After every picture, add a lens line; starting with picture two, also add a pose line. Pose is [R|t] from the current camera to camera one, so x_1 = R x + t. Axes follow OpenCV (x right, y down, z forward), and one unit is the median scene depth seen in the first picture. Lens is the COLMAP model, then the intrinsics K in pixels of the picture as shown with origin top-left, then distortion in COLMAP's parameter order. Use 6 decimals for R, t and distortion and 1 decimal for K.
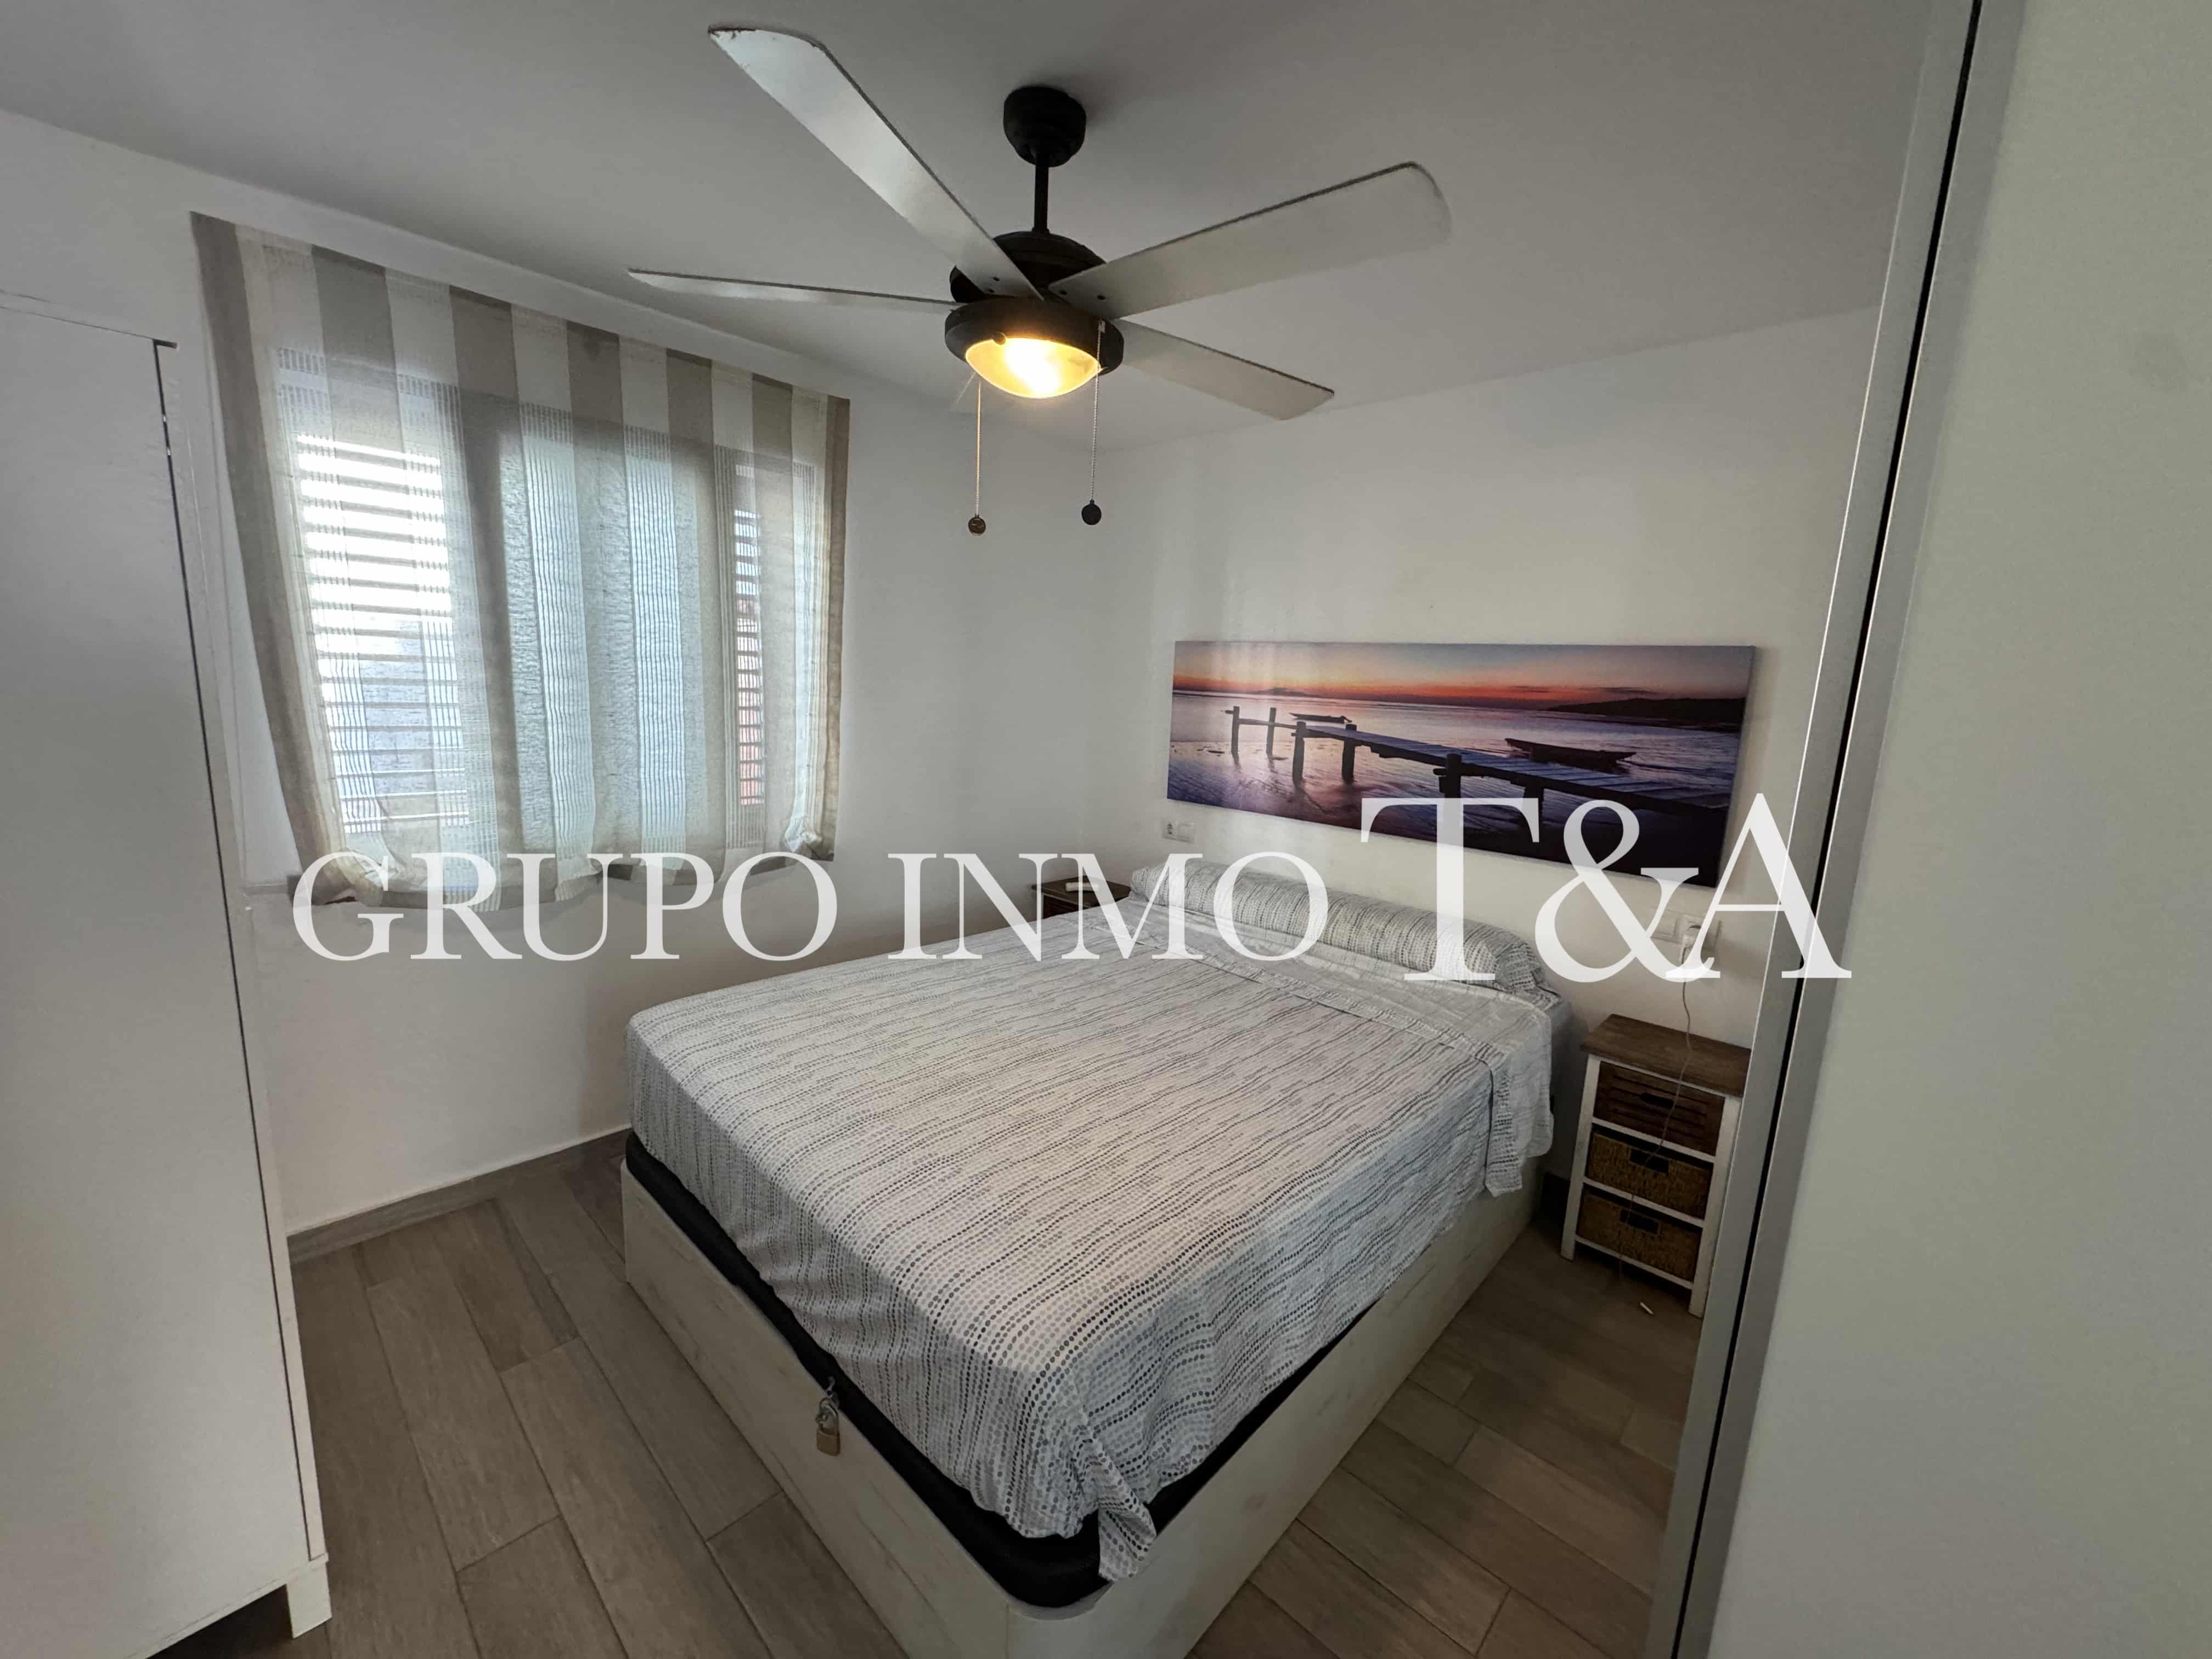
lens RADIAL K [[881.6, 0, 1106.4], [0, 881.6, 829.3], [0, 0, 1]] dist [-0.003446, -0.000194]
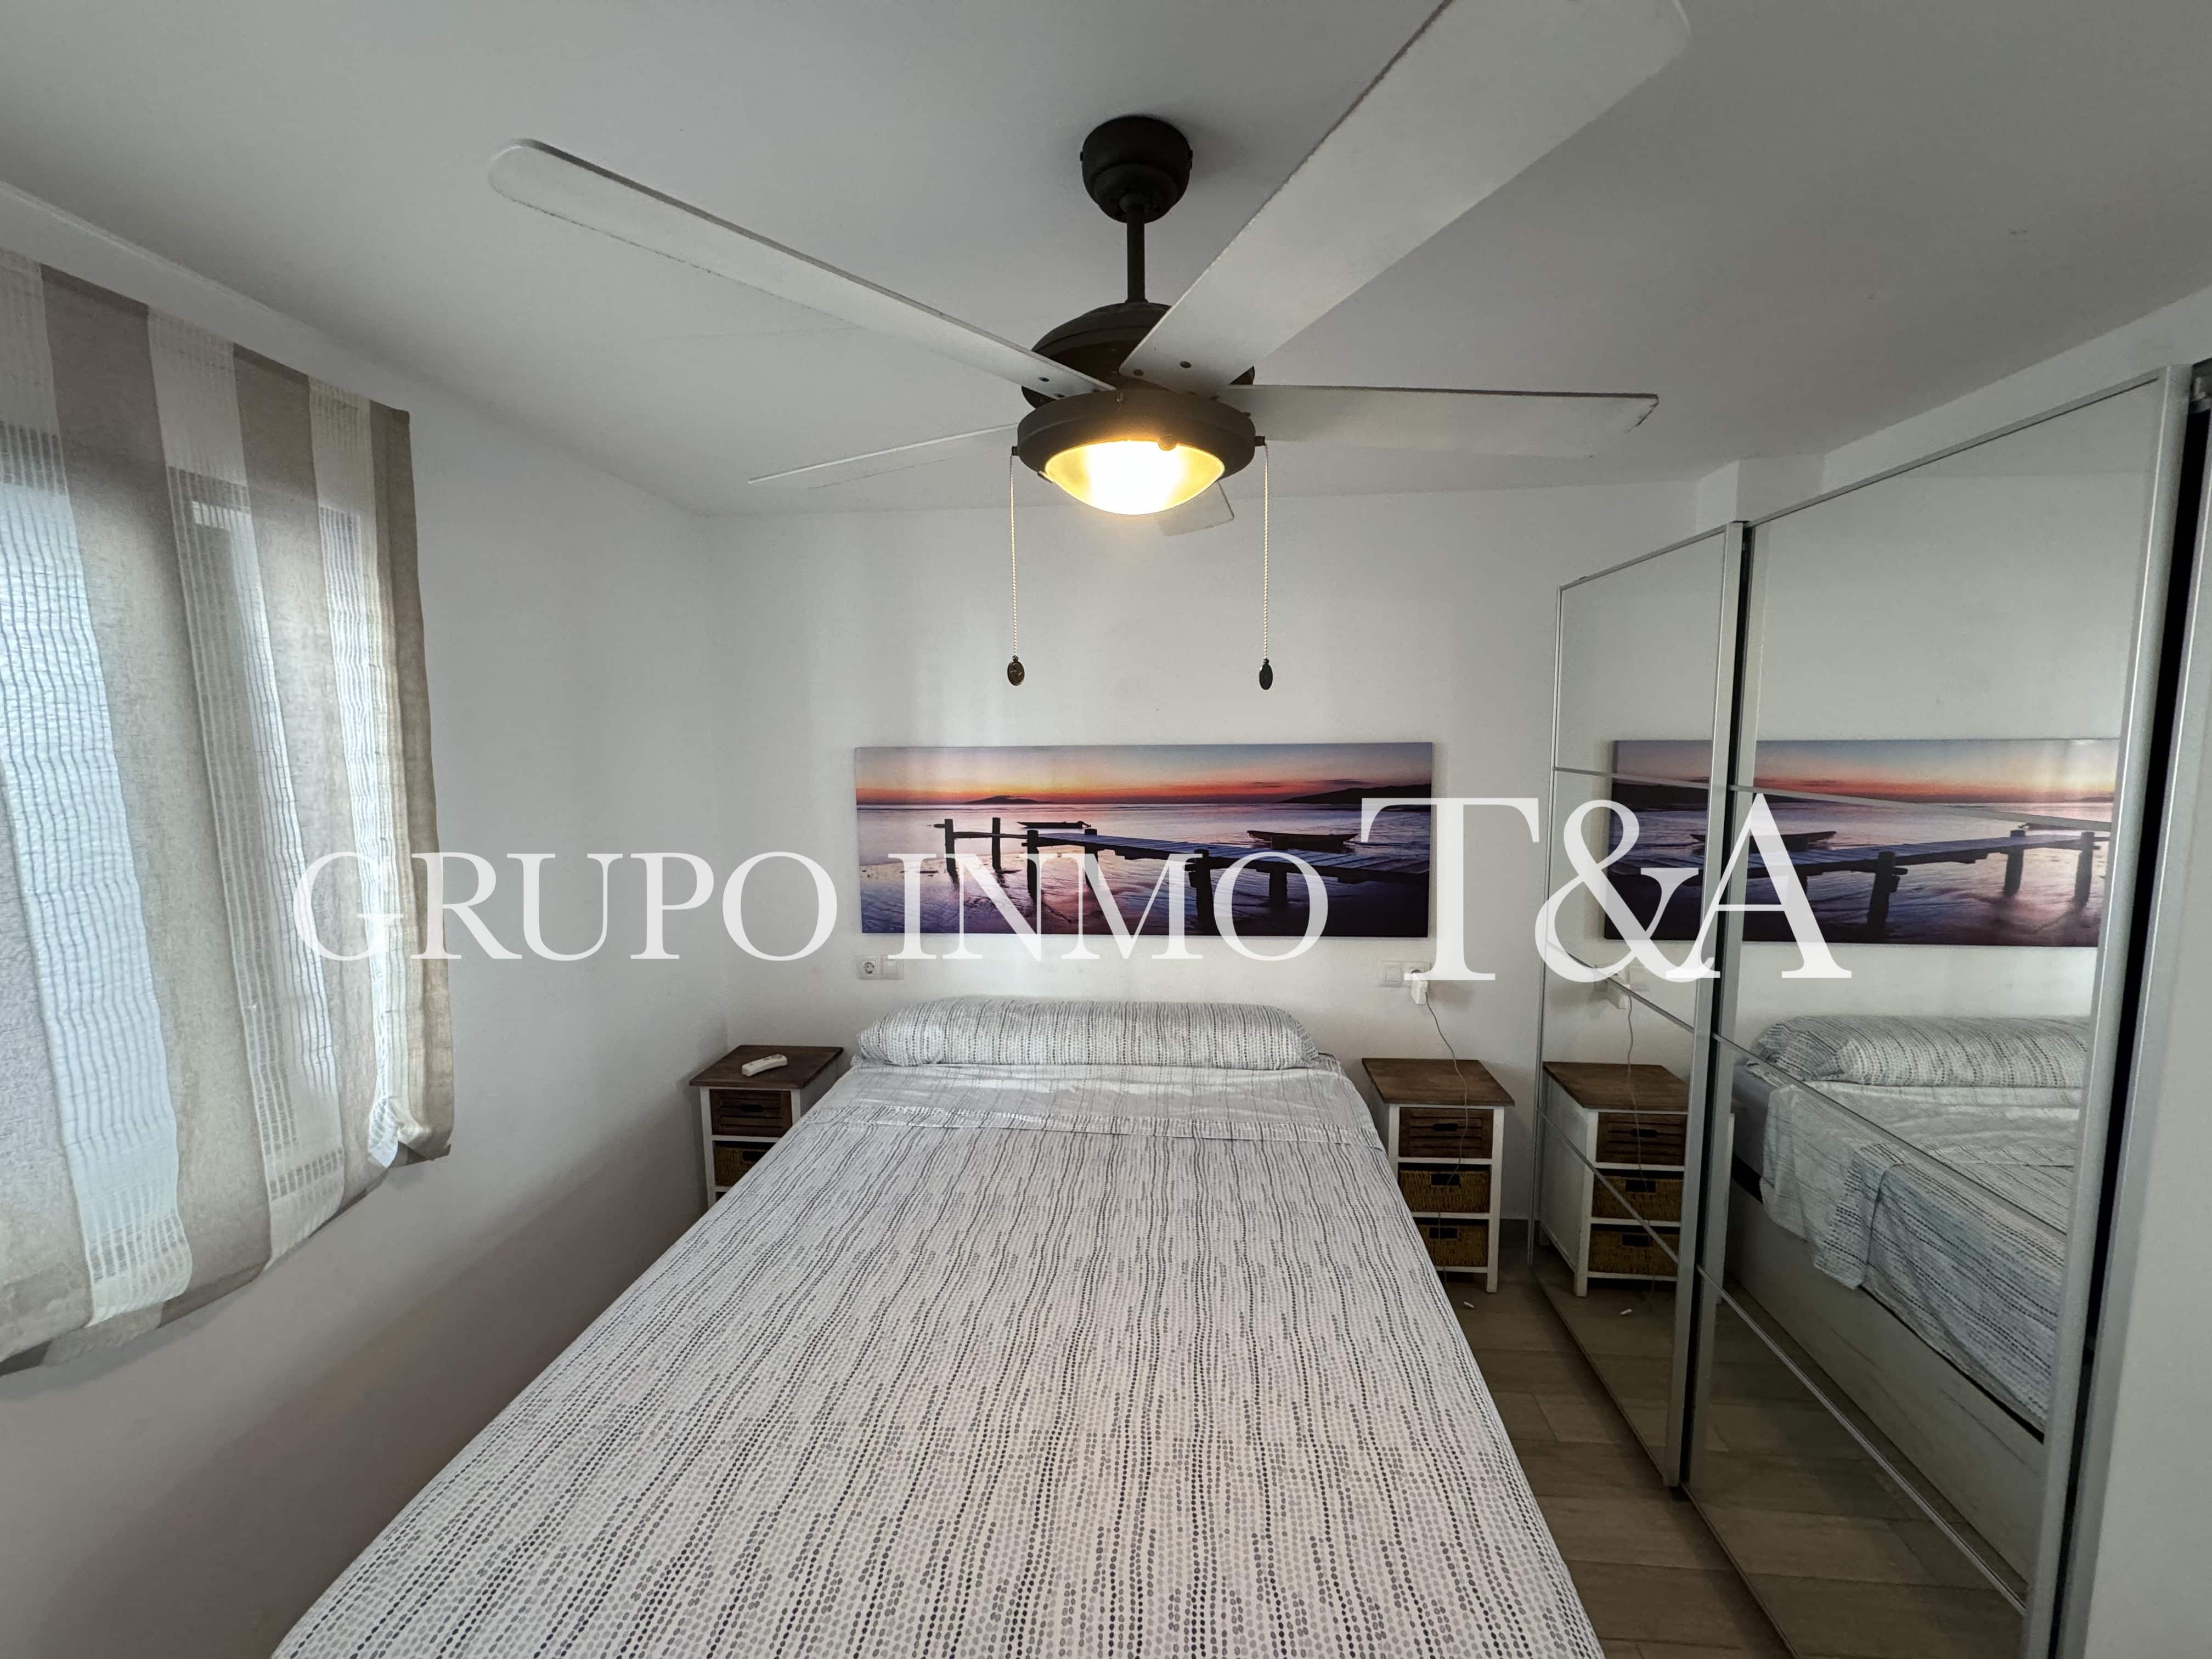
lens RADIAL K [[881.6, 0, 1113.2], [0, 881.6, 829.1], [0, 0, 1]] dist [-0.003446, -0.000194]
pose [[0.779089, -0.120168, 0.615288, -0.336477], [0.152394, 0.988320, 0.000059, -0.130158], [-0.608109, 0.093720, 0.788302, 0.251494]]
